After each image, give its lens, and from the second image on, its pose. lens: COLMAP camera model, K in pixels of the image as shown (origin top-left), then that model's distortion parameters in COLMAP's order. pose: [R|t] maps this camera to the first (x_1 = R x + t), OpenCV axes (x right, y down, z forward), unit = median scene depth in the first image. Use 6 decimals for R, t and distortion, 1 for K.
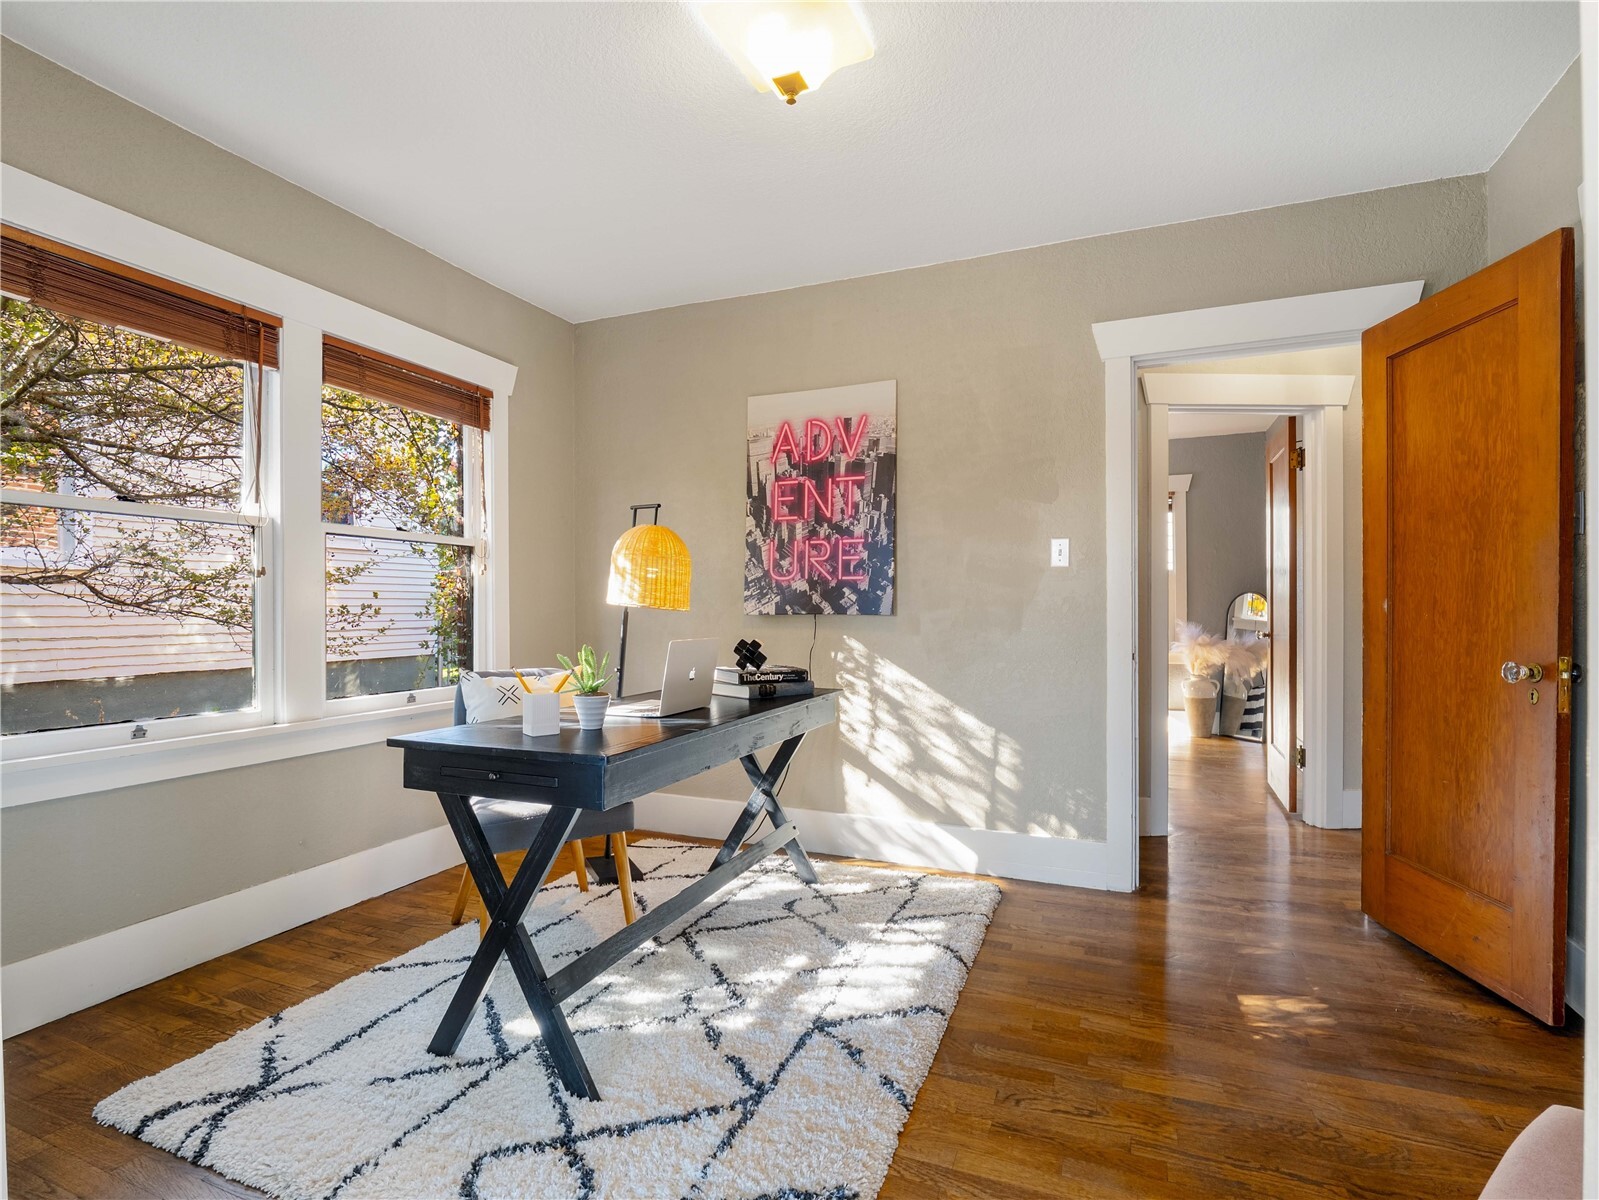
lens RADIAL K [[763.3, 0, 793.6], [0, 763.3, 602.6], [0, 0, 1]] dist [-0.026411, -0.000199]
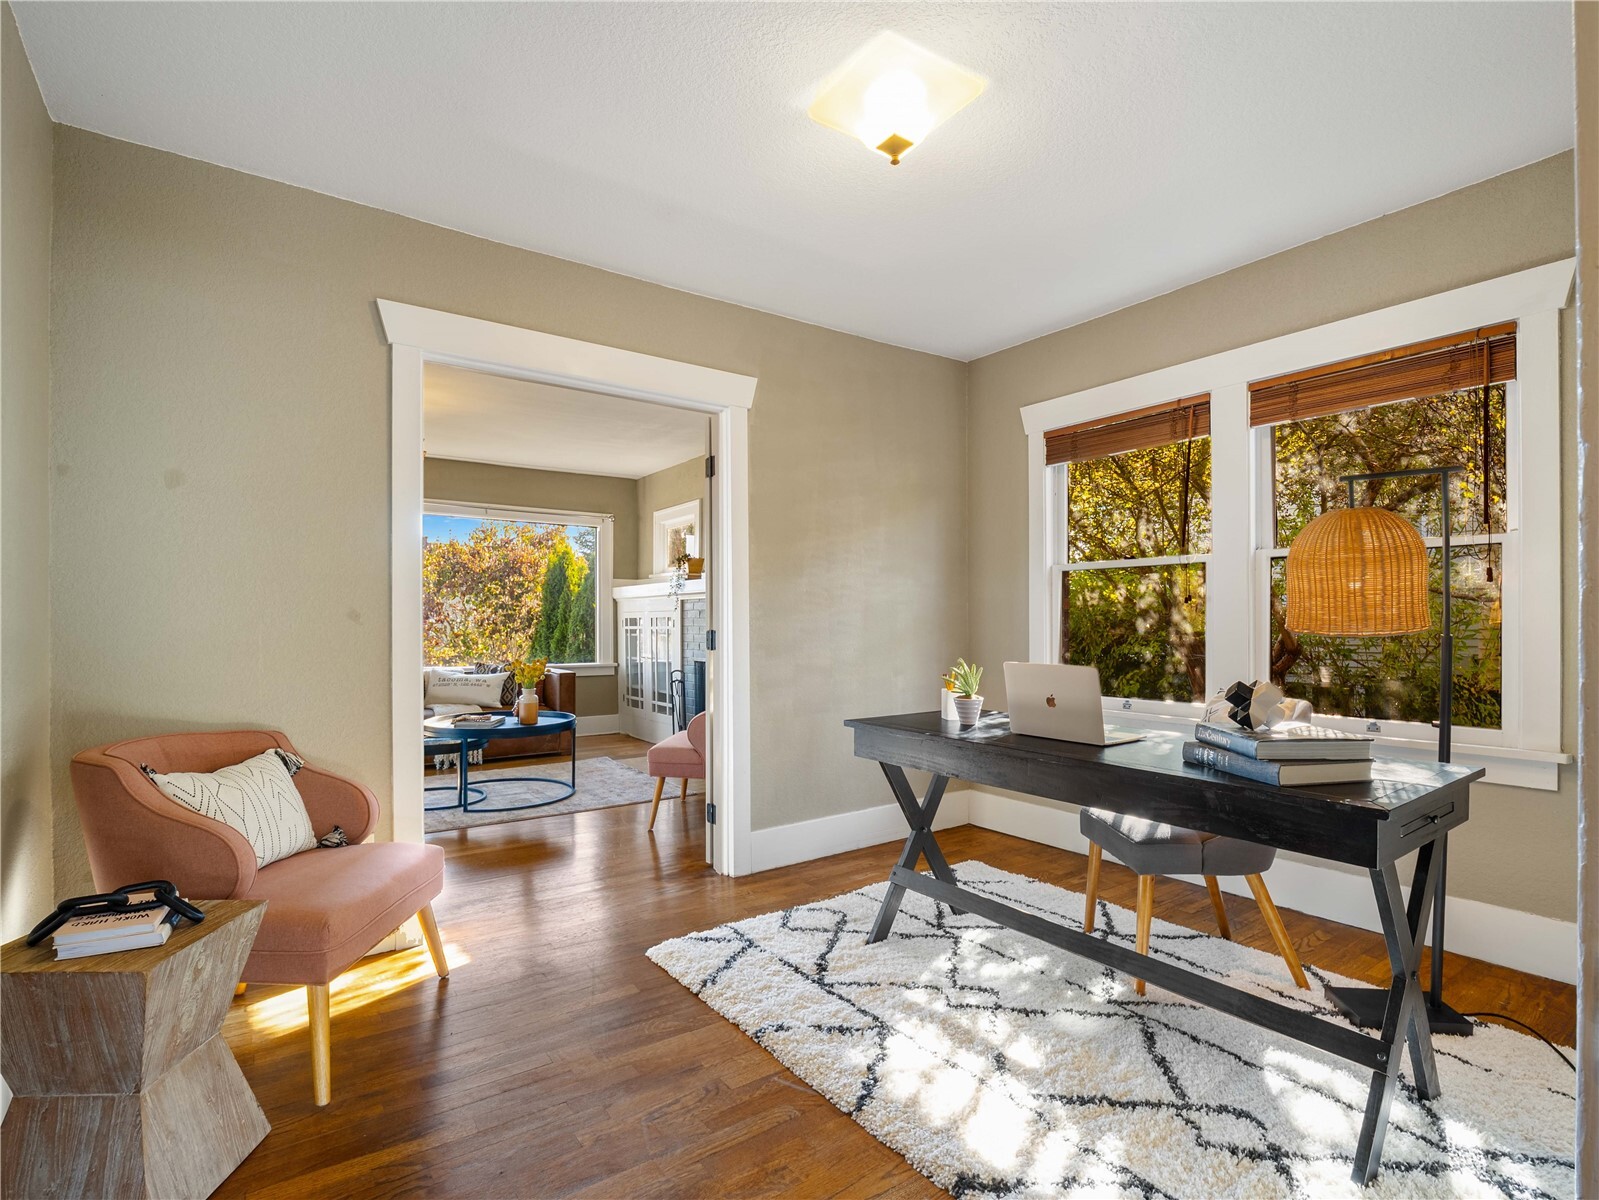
lens RADIAL K [[763.3, 0, 793.6], [0, 763.3, 602.6], [0, 0, 1]] dist [-0.026411, -0.000199]
pose [[-0.516982, -0.024026, -0.855659, 0.900414], [0.007151, 0.999450, -0.032384, 0.004236], [0.855966, -0.022861, -0.516526, 1.292428]]
